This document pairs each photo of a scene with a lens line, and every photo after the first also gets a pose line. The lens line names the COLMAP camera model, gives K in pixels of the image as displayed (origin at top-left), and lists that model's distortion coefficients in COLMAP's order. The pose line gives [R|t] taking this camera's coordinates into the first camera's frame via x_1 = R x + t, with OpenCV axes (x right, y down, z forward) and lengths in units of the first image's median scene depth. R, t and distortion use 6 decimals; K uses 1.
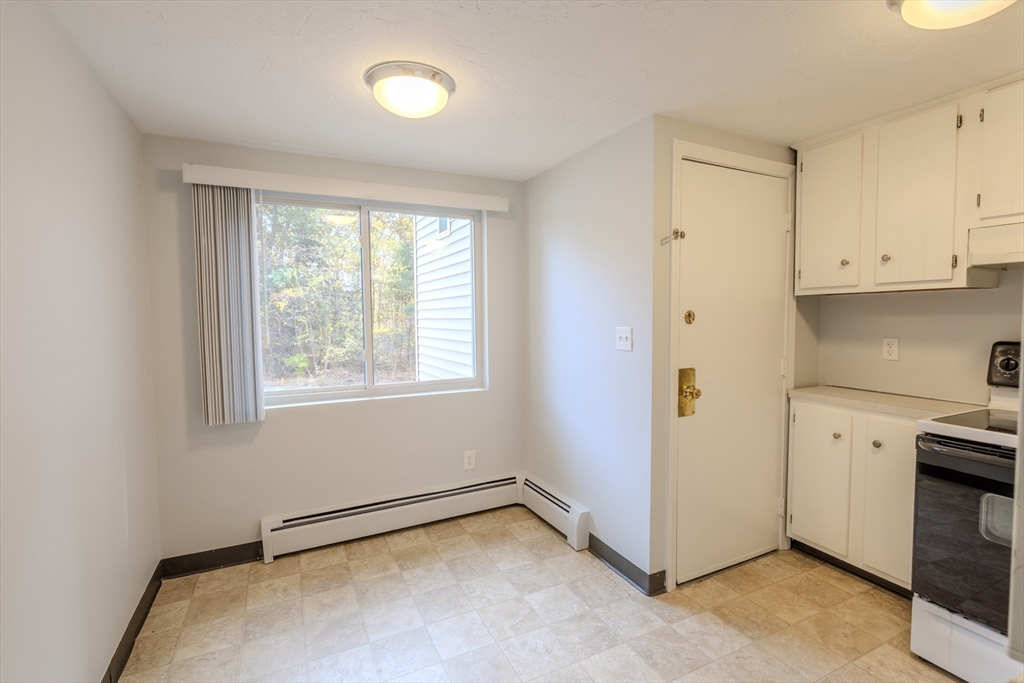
lens RADIAL K [[466.5, 0, 513.0], [0, 466.5, 338.9], [0, 0, 1]] dist [0.010197, -0.003116]
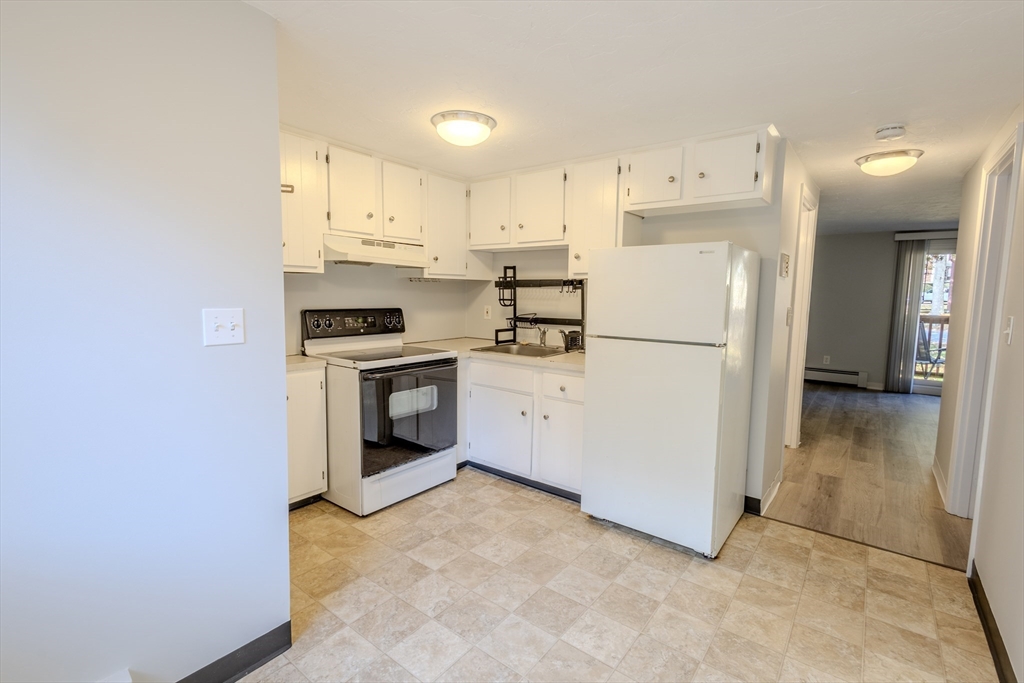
lens RADIAL K [[466.5, 0, 513.0], [0, 466.5, 338.9], [0, 0, 1]] dist [0.010197, -0.003116]
pose [[-0.440308, -0.087677, 0.893556, -0.541321], [0.034583, 0.992826, 0.114459, -0.045352], [-0.897181, 0.081299, -0.434117, 0.967223]]
